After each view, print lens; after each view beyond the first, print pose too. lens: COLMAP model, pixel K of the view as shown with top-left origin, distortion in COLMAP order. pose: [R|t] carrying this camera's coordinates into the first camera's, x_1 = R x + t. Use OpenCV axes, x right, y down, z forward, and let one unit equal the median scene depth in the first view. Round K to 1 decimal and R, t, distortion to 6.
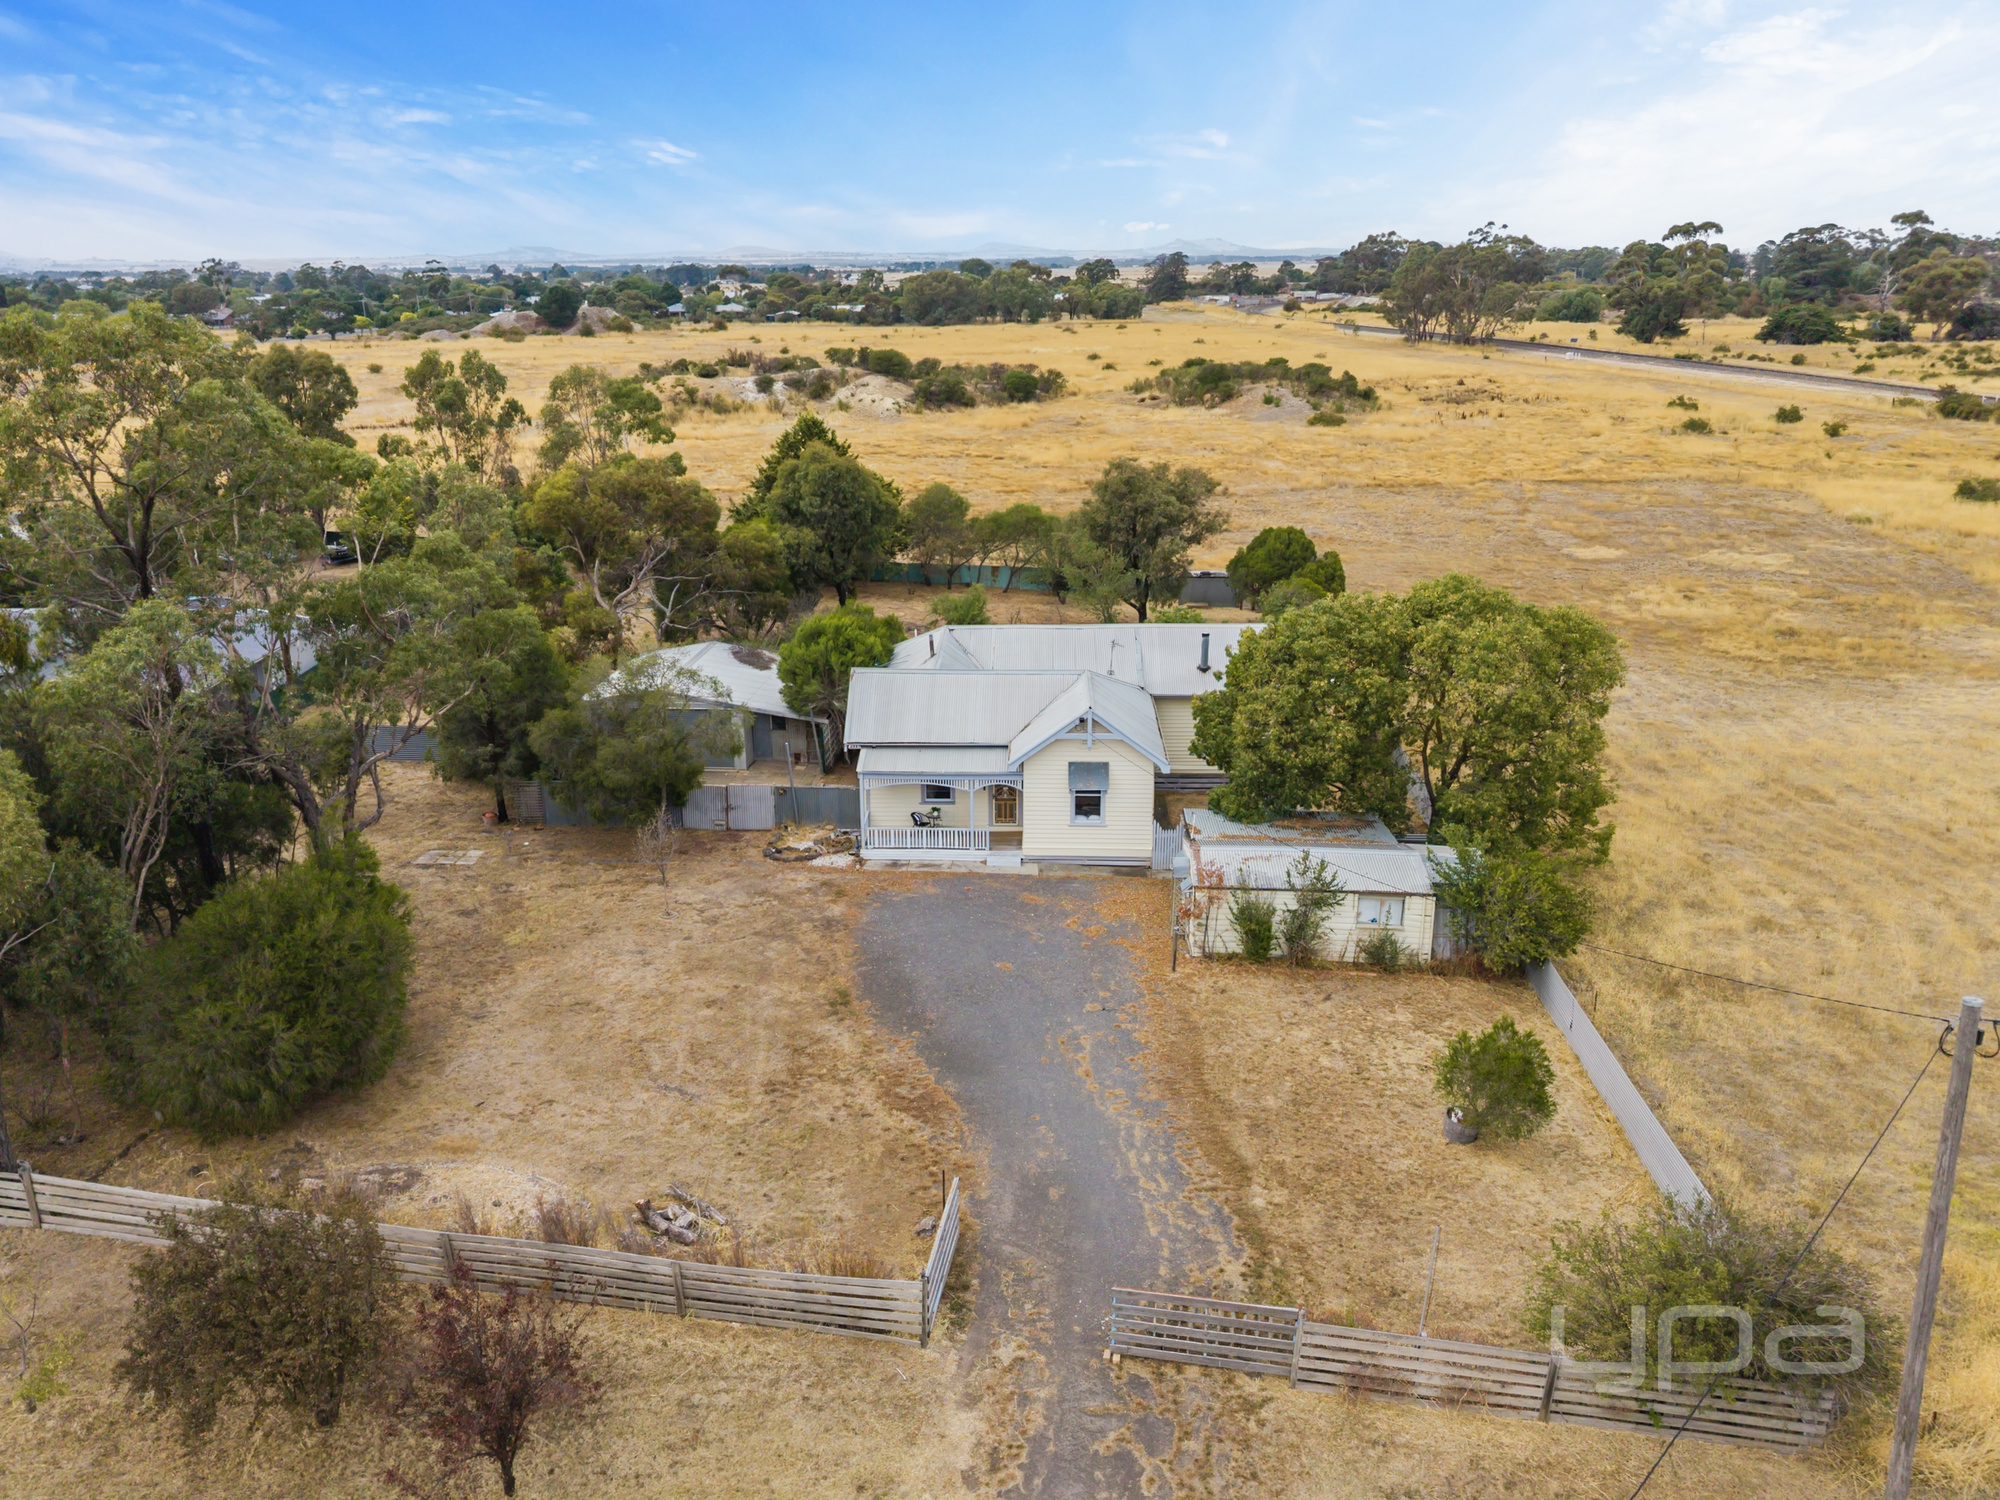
lens RADIAL K [[1499.8, 0, 984.6], [0, 1499.8, 747.4], [0, 0, 1]] dist [0.067191, -0.091263]
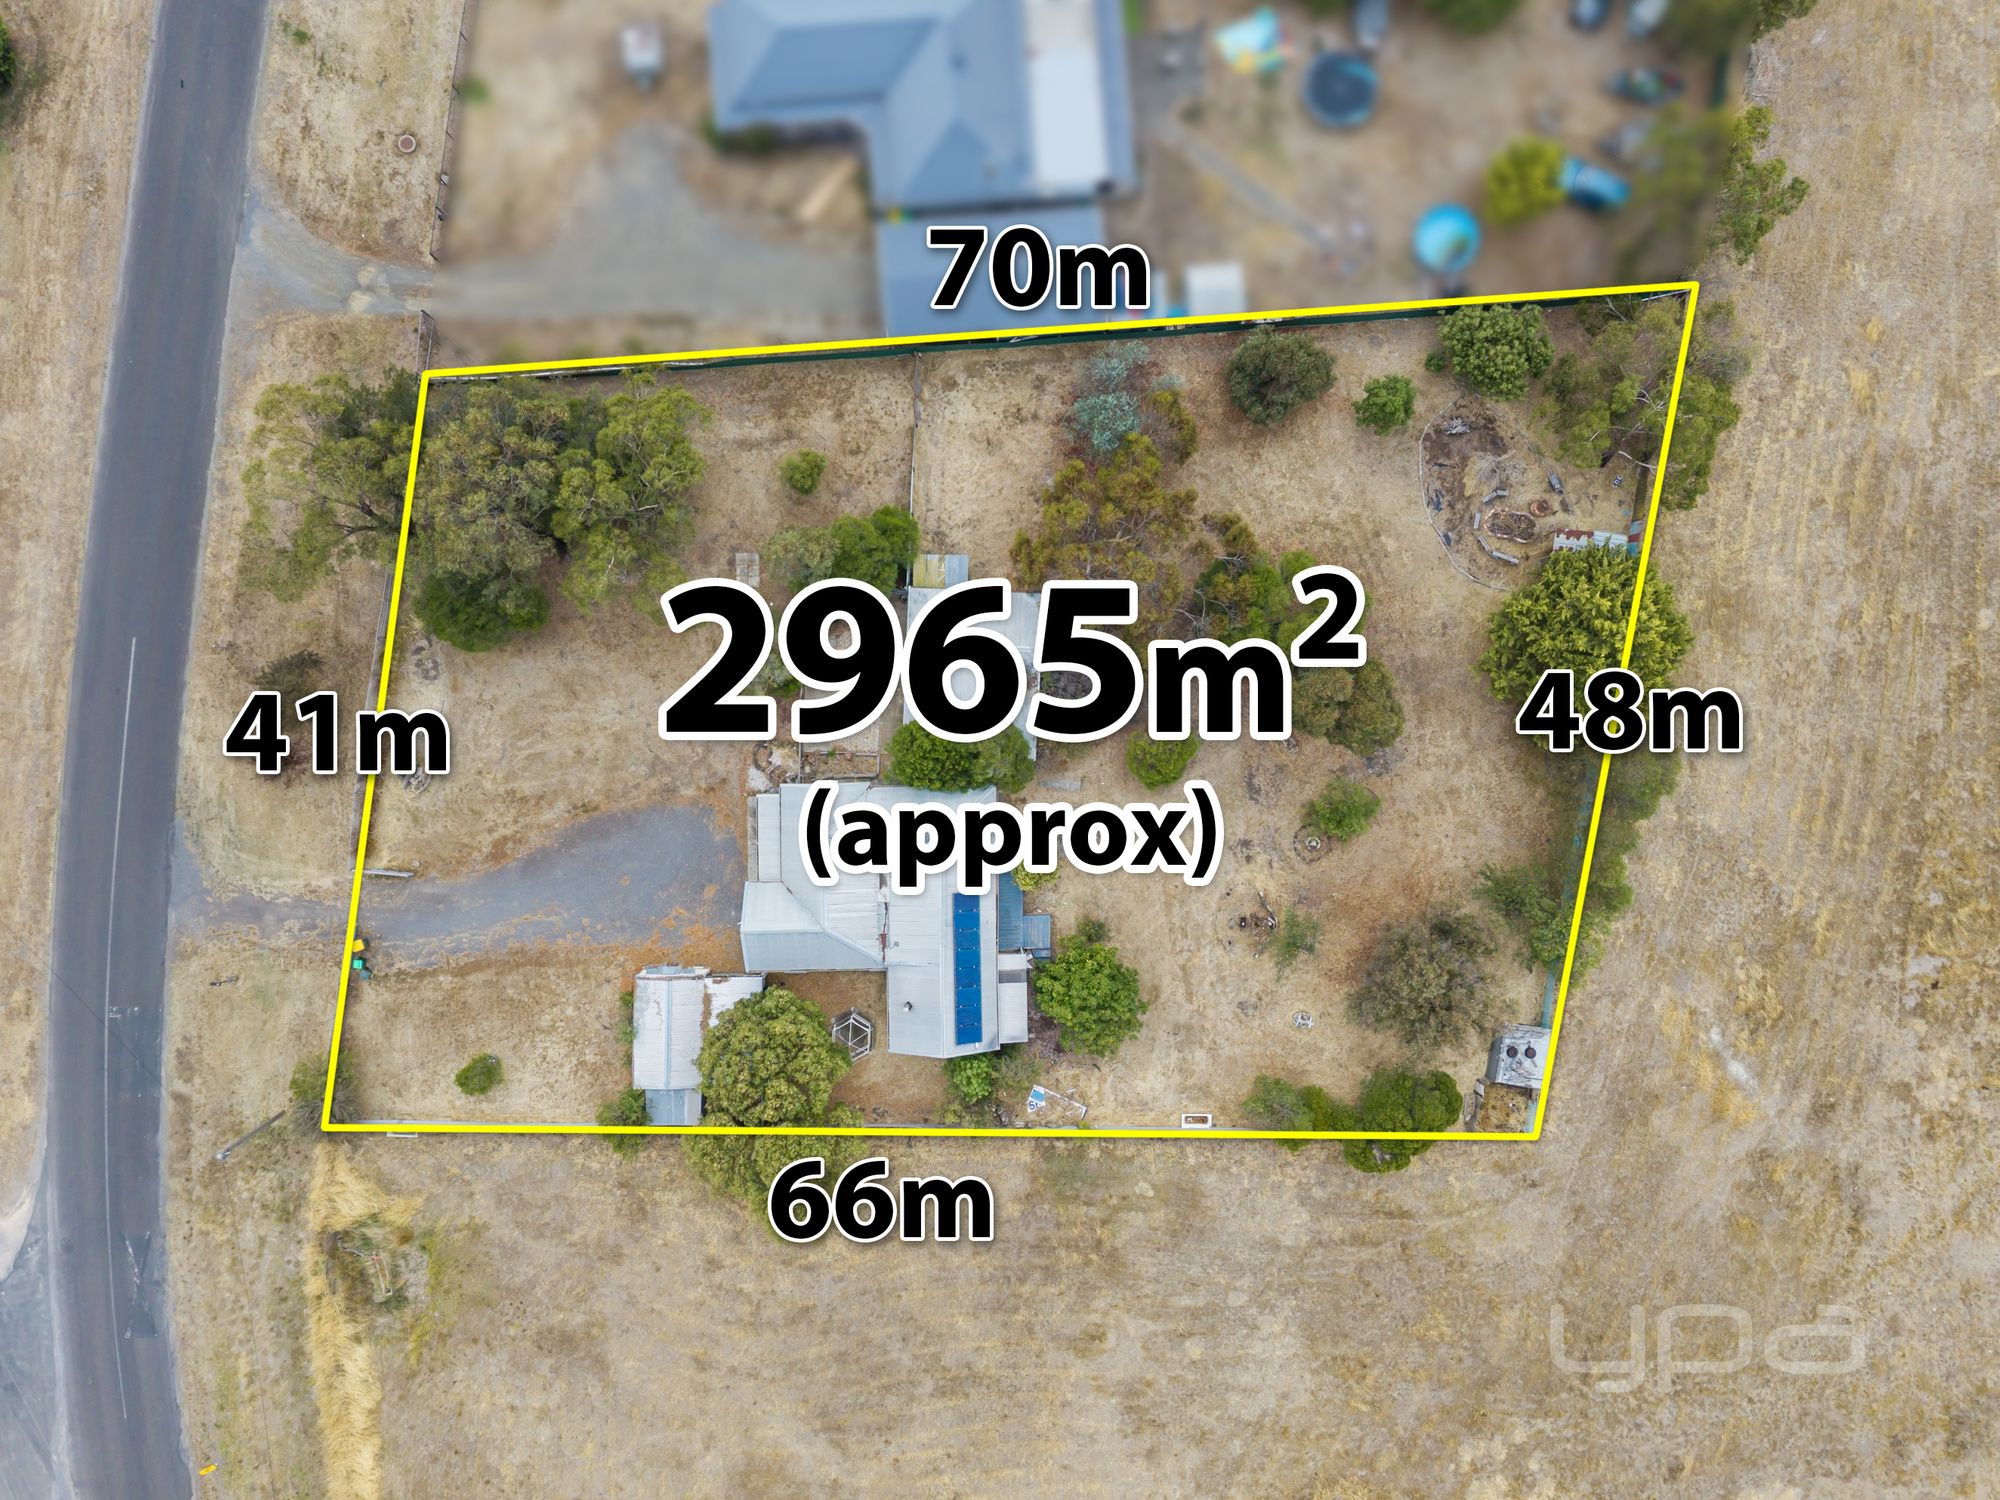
lens RADIAL K [[1499.8, 0, 984.6], [0, 1499.8, 747.4], [0, 0, 1]] dist [0.067191, -0.091263]
pose [[0.053315, 0.998512, 0.011462, -0.173016], [-0.309649, 0.005619, 0.950834, -2.043754], [0.949355, -0.054243, 0.309488, 0.835000]]
